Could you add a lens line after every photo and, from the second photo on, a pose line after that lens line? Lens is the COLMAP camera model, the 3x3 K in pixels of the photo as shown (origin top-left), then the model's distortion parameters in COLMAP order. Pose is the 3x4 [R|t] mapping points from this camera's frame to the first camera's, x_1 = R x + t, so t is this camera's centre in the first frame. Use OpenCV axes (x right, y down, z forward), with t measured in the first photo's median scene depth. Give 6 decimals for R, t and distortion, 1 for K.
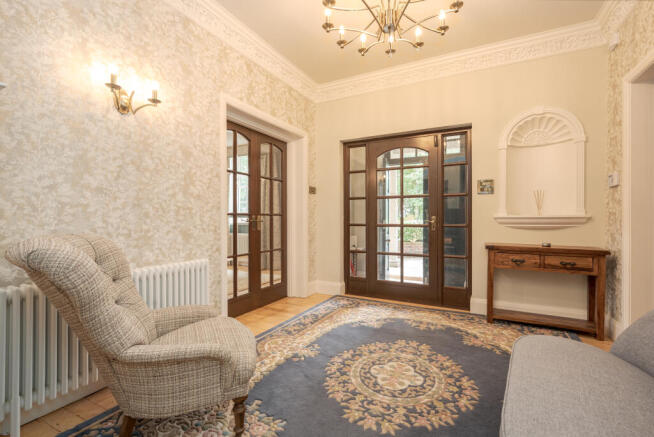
lens RADIAL K [[294.7, 0, 326.0], [0, 294.7, 216.9], [0, 0, 1]] dist [0.024503, 0.000674]
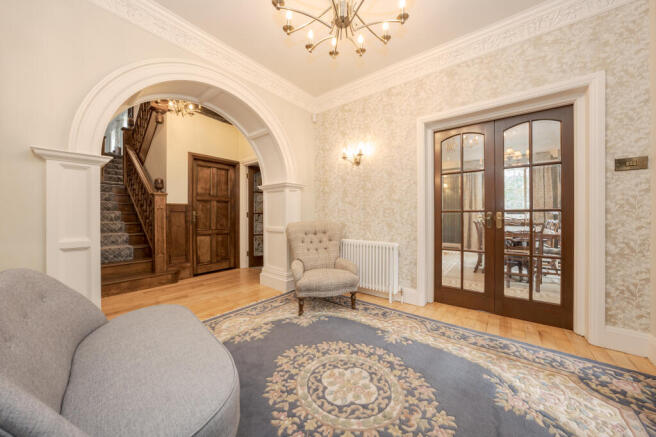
lens RADIAL K [[227.0, 0, 328.2], [0, 227.0, 218.5], [0, 0, 1]] dist [-0.015815, 0.000491]
pose [[-0.168877, 0.008251, -0.985603, 0.833204], [0.001066, 0.999966, 0.008189, 0.012212], [0.985637, 0.000332, -0.168880, 0.949788]]
